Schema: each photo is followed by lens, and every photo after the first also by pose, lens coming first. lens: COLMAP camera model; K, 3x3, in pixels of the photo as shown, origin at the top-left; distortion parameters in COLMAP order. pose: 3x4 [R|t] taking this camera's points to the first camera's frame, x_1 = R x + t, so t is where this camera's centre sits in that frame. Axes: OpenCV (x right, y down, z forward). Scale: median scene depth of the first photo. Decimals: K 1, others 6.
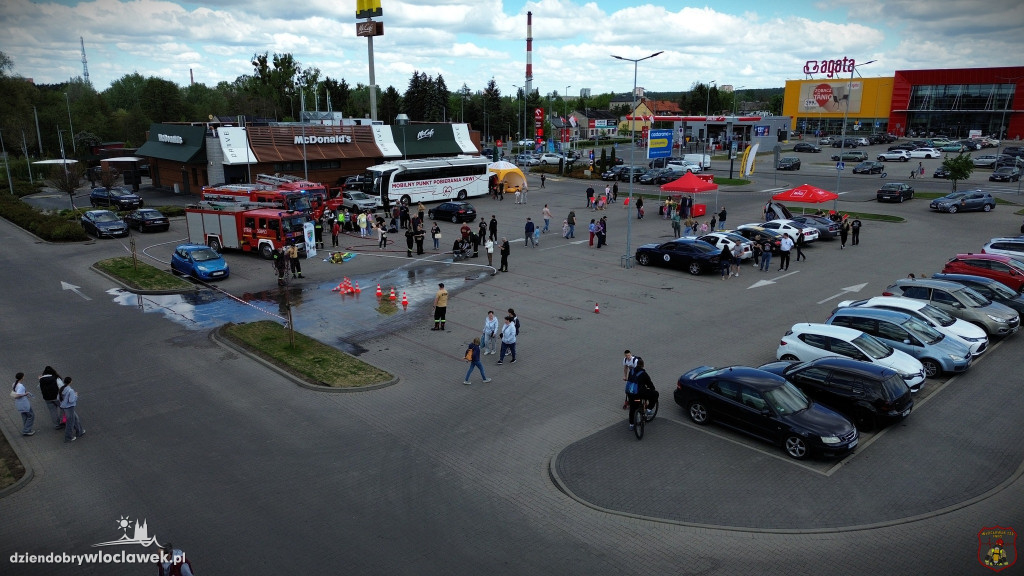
lens RADIAL K [[714.8, 0, 513.0], [0, 714.8, 293.2], [0, 0, 1]] dist [0.035634, -0.000050]
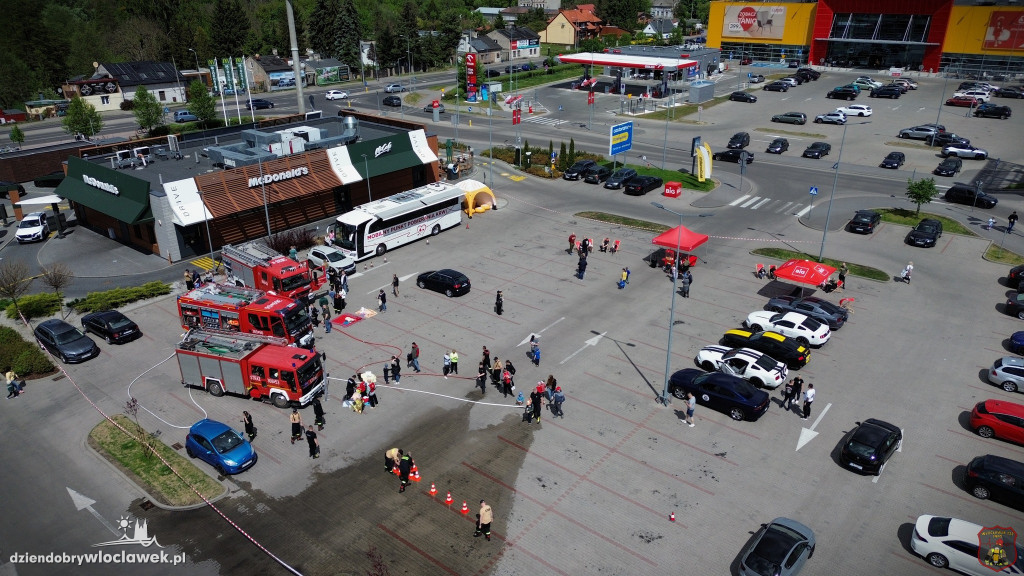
lens RADIAL K [[714.8, 0, 511.3], [0, 714.8, 283.6], [0, 0, 1]] dist [0.035634, -0.000050]
pose [[0.989876, -0.062065, 0.127642, -0.105598], [0.041200, 0.986250, 0.160045, -0.232632], [-0.135820, -0.153166, 0.978822, 0.049586]]
